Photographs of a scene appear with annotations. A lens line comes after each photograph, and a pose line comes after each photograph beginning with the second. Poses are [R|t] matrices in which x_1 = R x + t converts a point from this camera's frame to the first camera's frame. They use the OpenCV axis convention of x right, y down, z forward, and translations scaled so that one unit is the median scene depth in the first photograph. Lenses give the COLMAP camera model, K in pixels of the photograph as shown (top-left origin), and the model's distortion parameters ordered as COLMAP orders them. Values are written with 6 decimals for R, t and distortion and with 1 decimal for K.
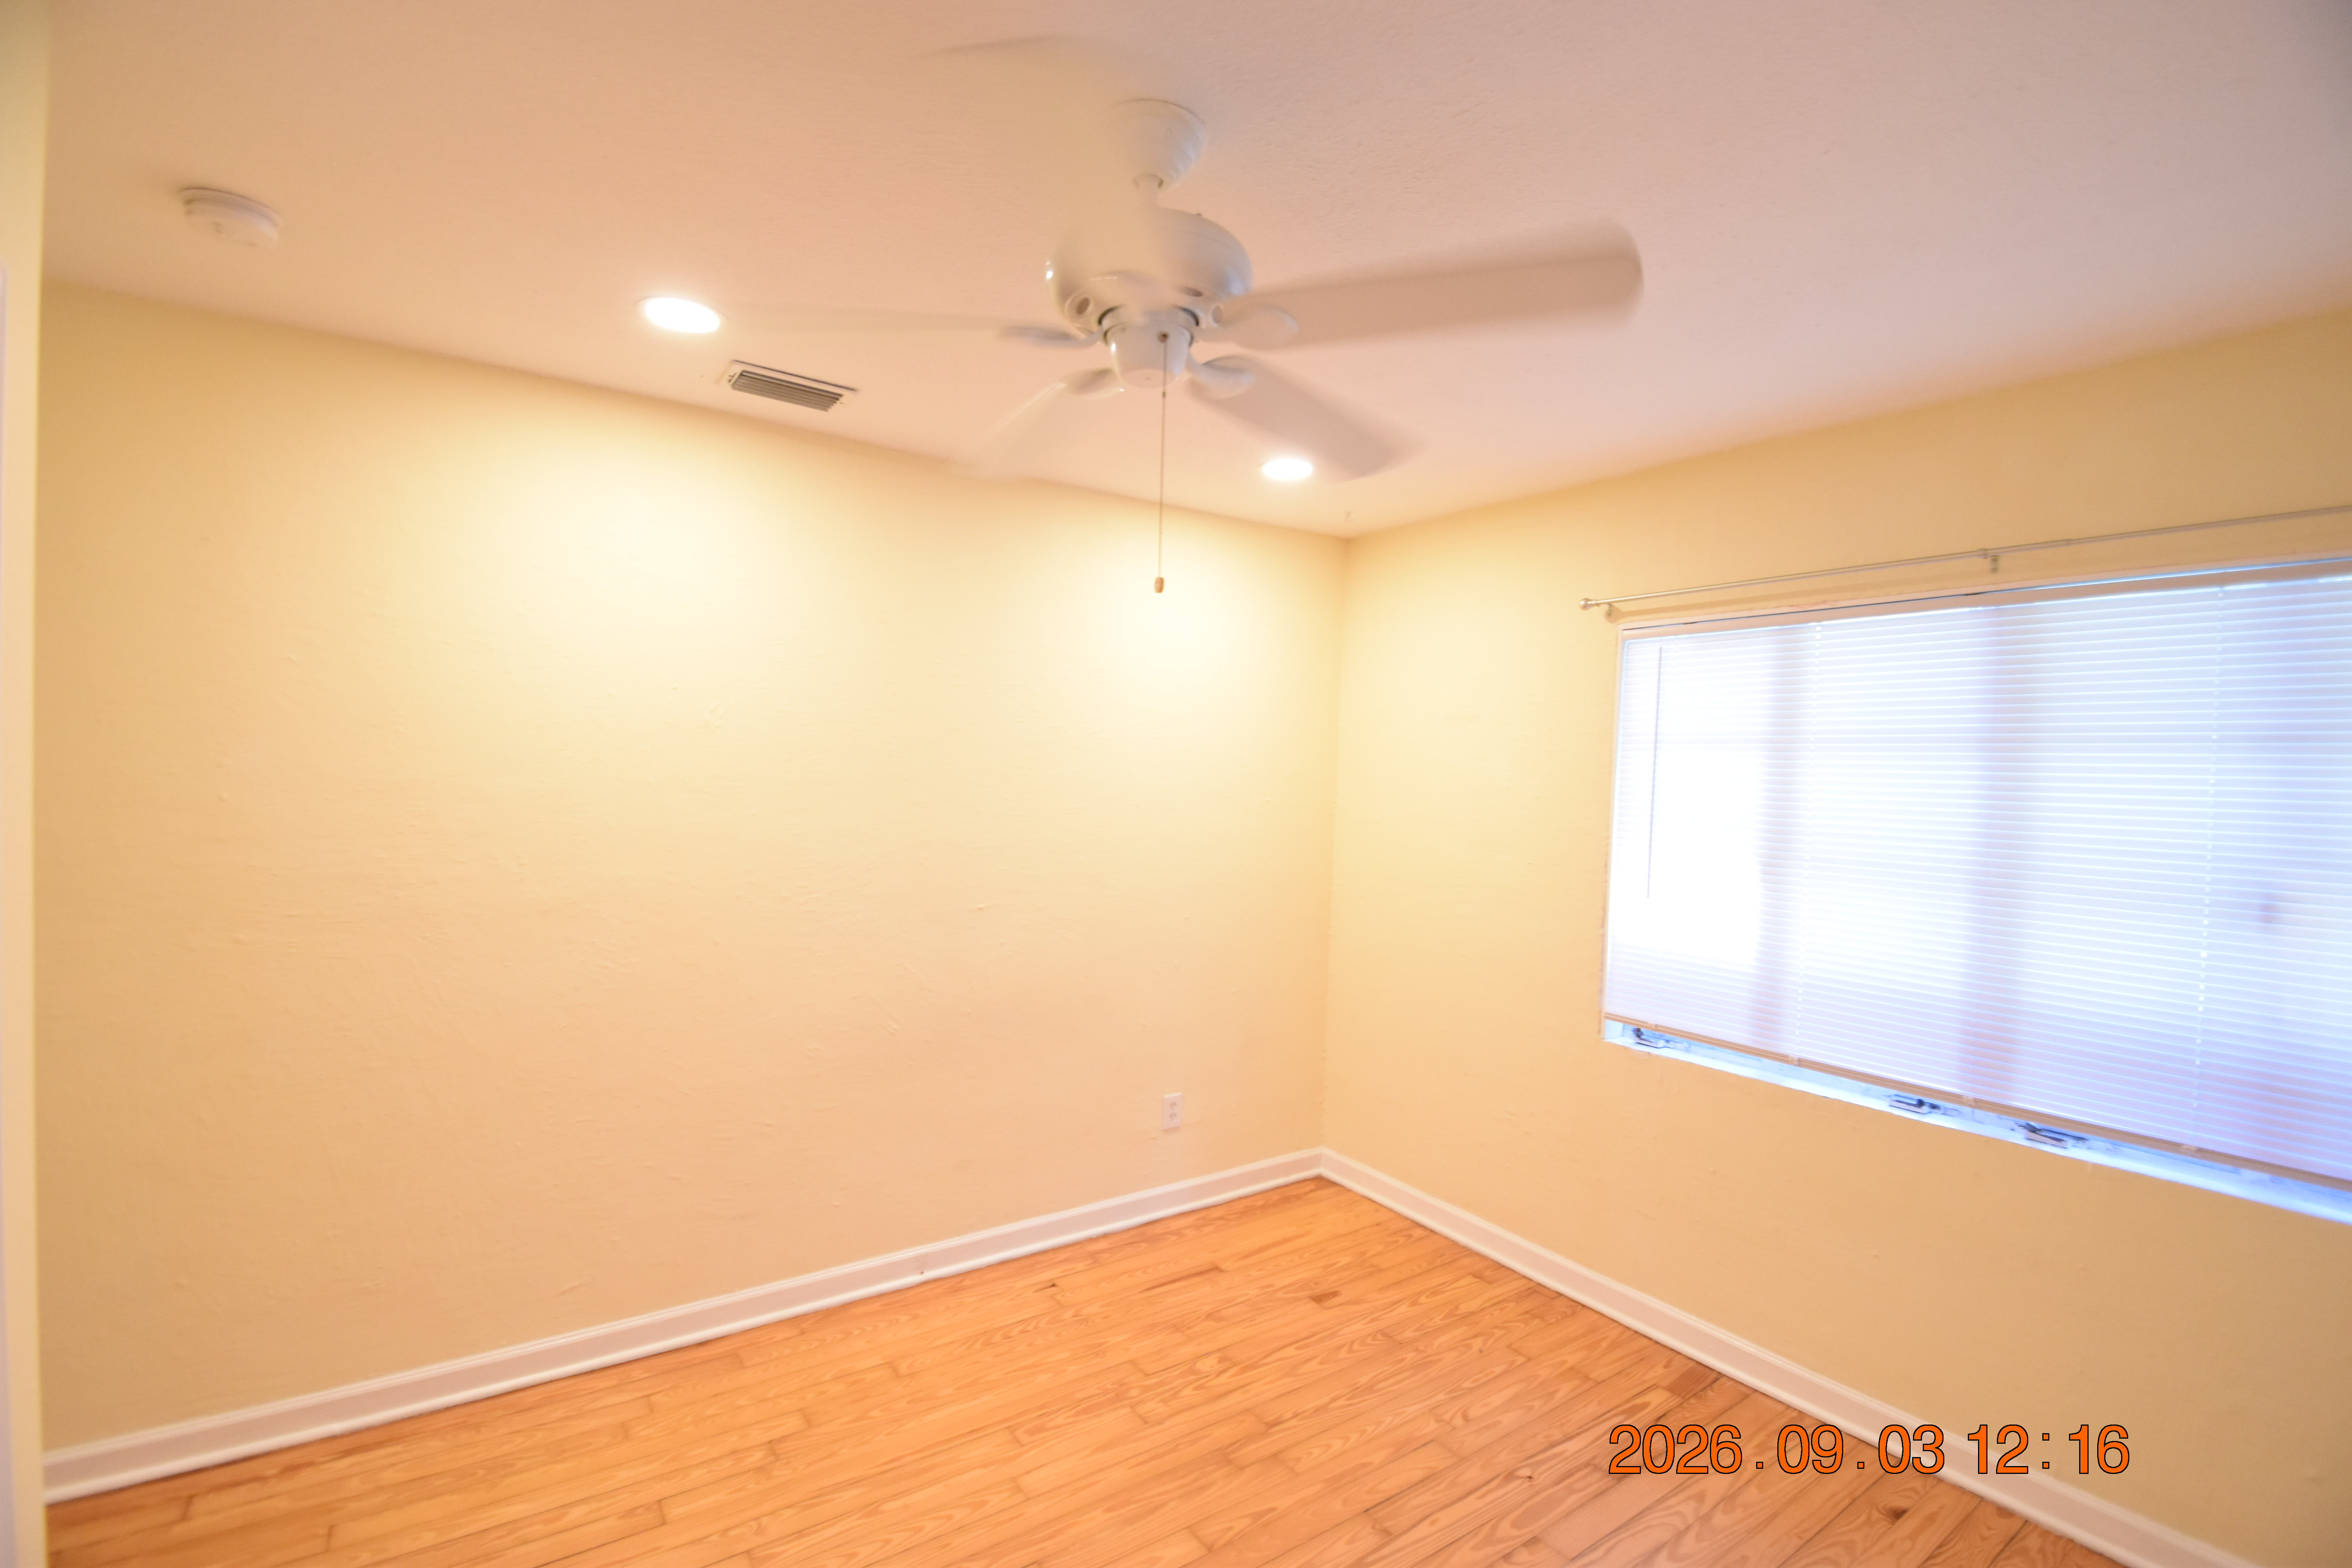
lens RADIAL K [[1026.2, 0, 1166.0], [0, 1026.2, 786.8], [0, 0, 1]] dist [0.002521, -0.010772]
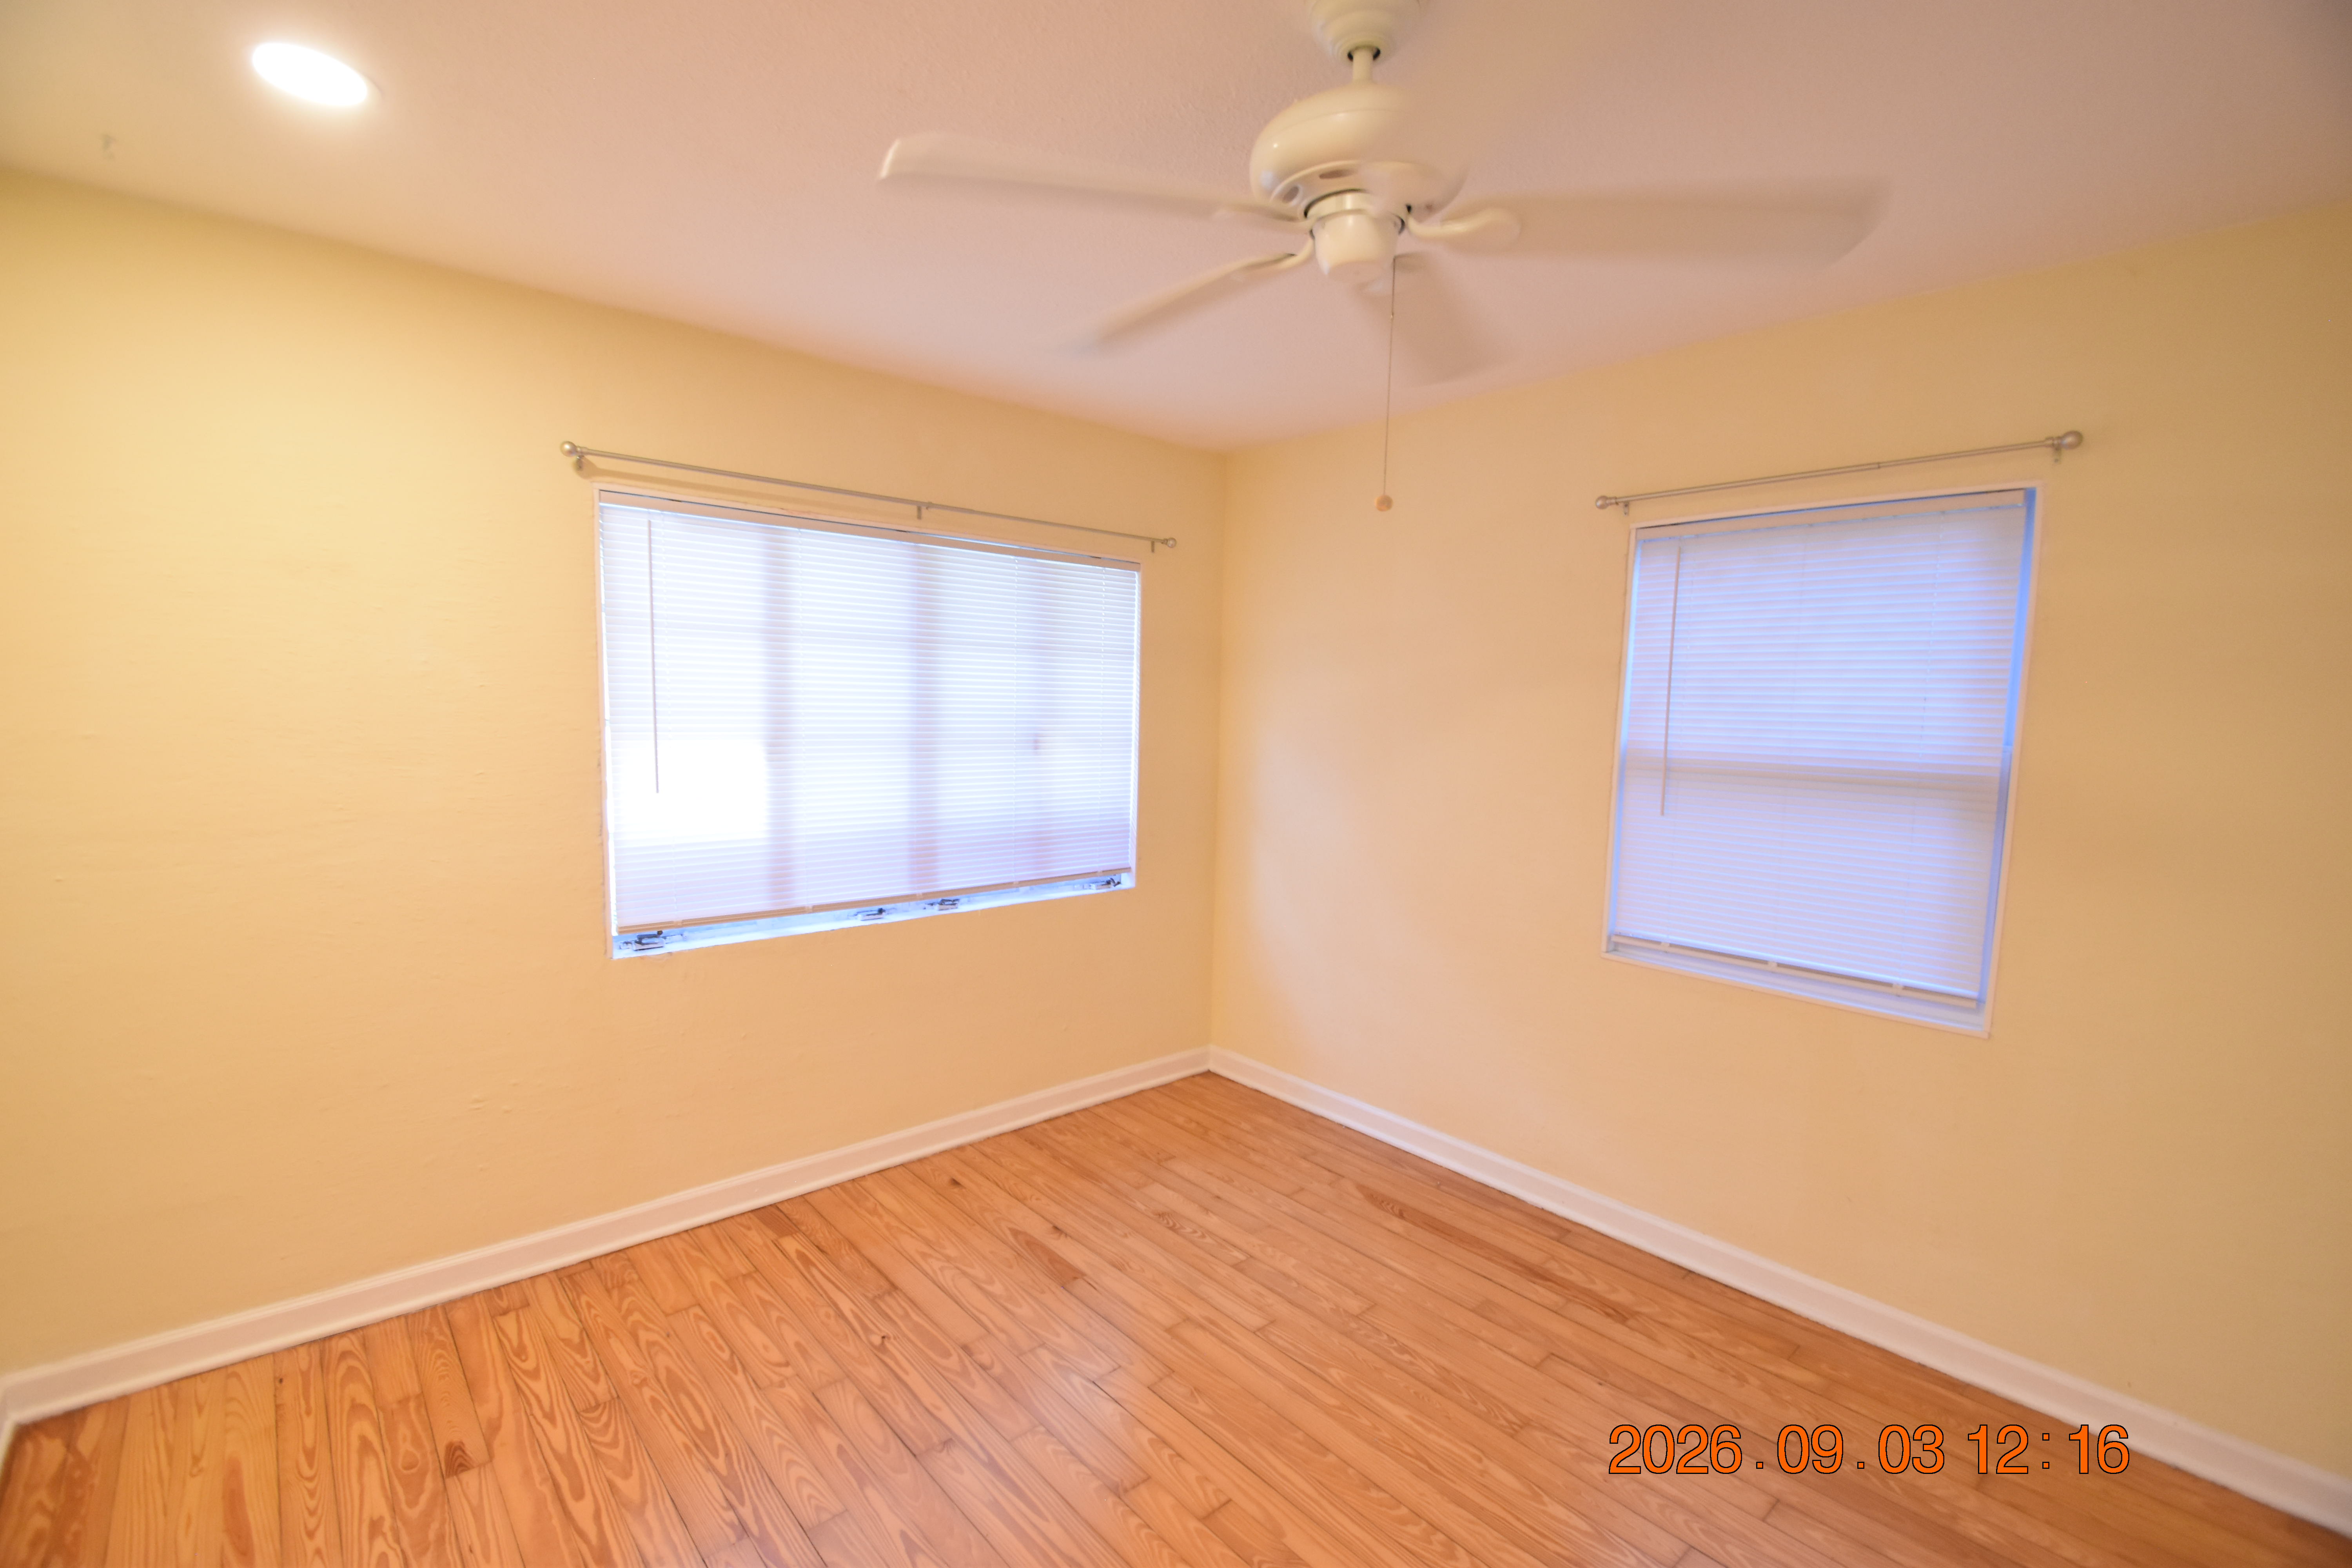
lens RADIAL K [[1026.2, 0, 1170.7], [0, 1026.2, 787.2], [0, 0, 1]] dist [0.002521, -0.010772]
pose [[-0.116352, -0.122447, 0.985631, -0.562320], [-0.014199, 0.992475, 0.121621, -0.019241], [-0.993106, 0.000156, -0.117215, 0.714238]]
